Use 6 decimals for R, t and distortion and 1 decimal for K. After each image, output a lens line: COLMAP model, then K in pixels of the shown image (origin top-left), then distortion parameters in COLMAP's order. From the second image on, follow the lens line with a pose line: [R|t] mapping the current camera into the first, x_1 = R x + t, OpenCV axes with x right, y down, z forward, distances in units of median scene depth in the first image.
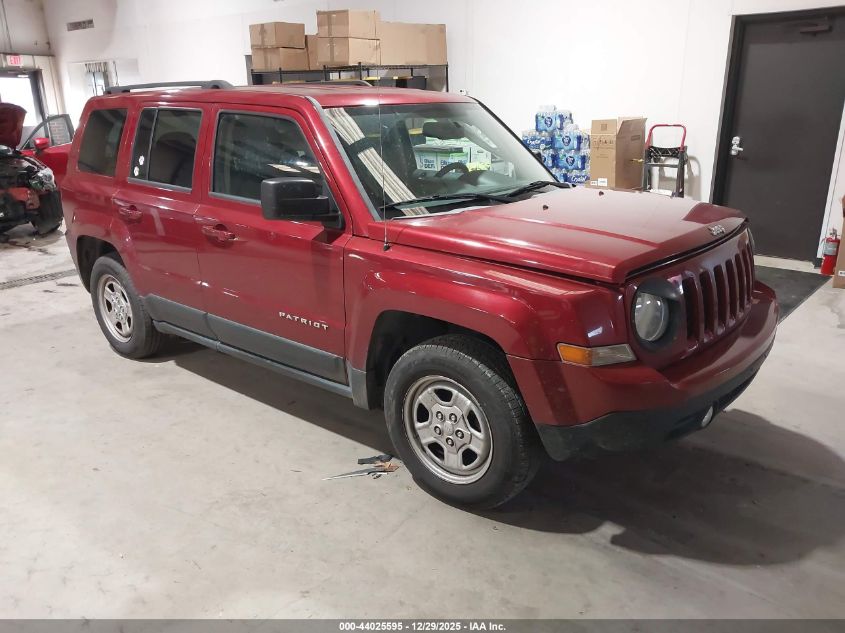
lens RADIAL K [[685.9, 0, 424.0], [0, 685.9, 313.8], [0, 0, 1]] dist [0.027377, -0.014697]
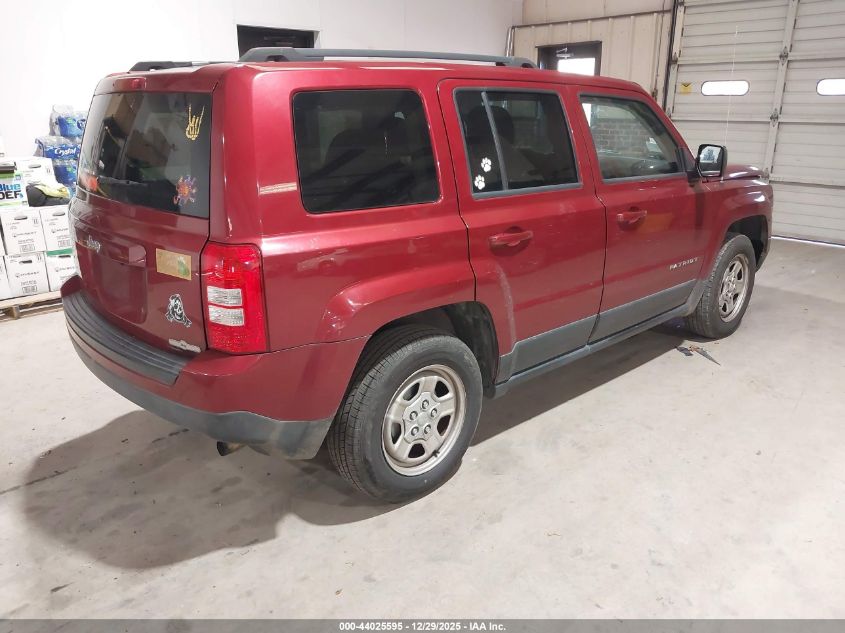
lens RADIAL K [[685.9, 0, 427.9], [0, 685.9, 320.9], [0, 0, 1]] dist [0.027377, -0.014697]
pose [[0.102712, -0.292068, 0.950866, -1.115566], [0.313578, 0.916687, 0.247697, -0.266937], [-0.943991, 0.272729, 0.185741, 0.965323]]
